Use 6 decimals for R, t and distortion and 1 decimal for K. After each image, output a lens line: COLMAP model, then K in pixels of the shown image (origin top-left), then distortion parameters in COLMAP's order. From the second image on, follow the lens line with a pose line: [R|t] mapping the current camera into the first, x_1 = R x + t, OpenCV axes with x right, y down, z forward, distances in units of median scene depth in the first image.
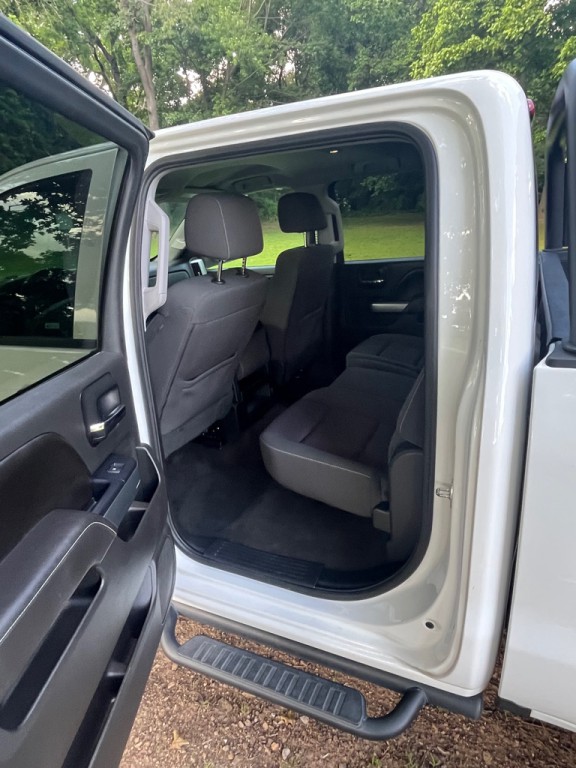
lens RADIAL K [[473.5, 0, 285.2], [0, 473.5, 379.6], [0, 0, 1]] dist [0.004097, -0.006530]
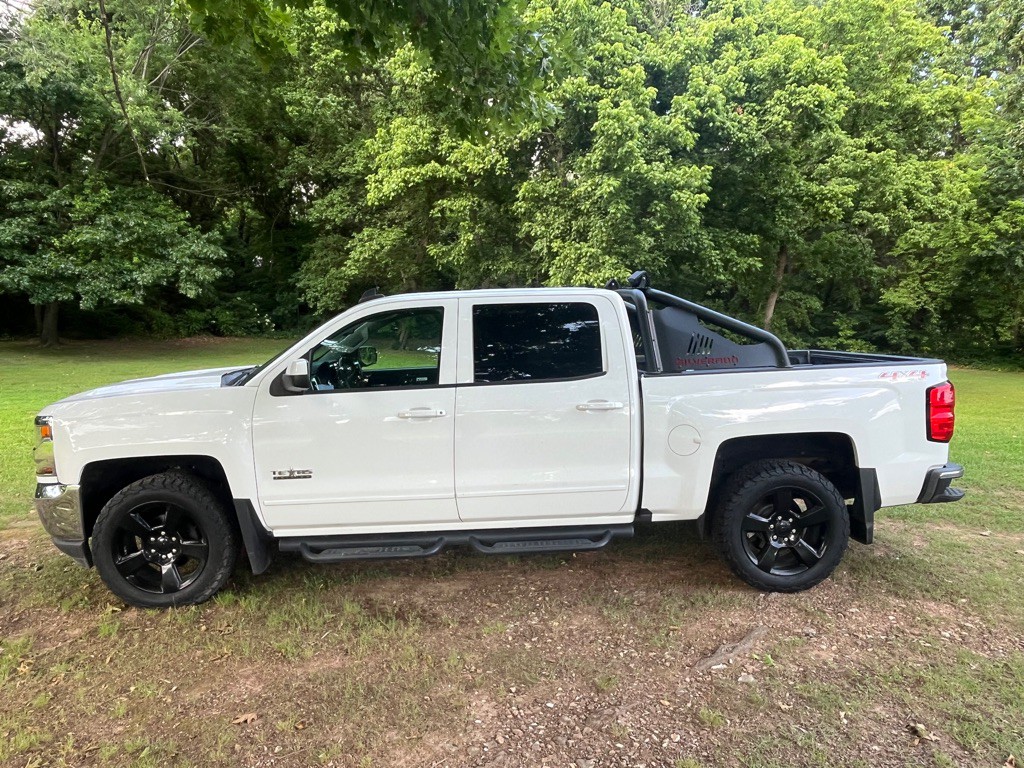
lens RADIAL K [[691.5, 0, 495.5], [0, 691.5, 398.3], [0, 0, 1]] dist [0.002489, -0.007311]
pose [[0.889315, 0.007343, 0.457236, -0.115497], [0.106708, 0.968936, -0.223107, 0.047942], [-0.444671, 0.247203, 0.860906, -0.119440]]
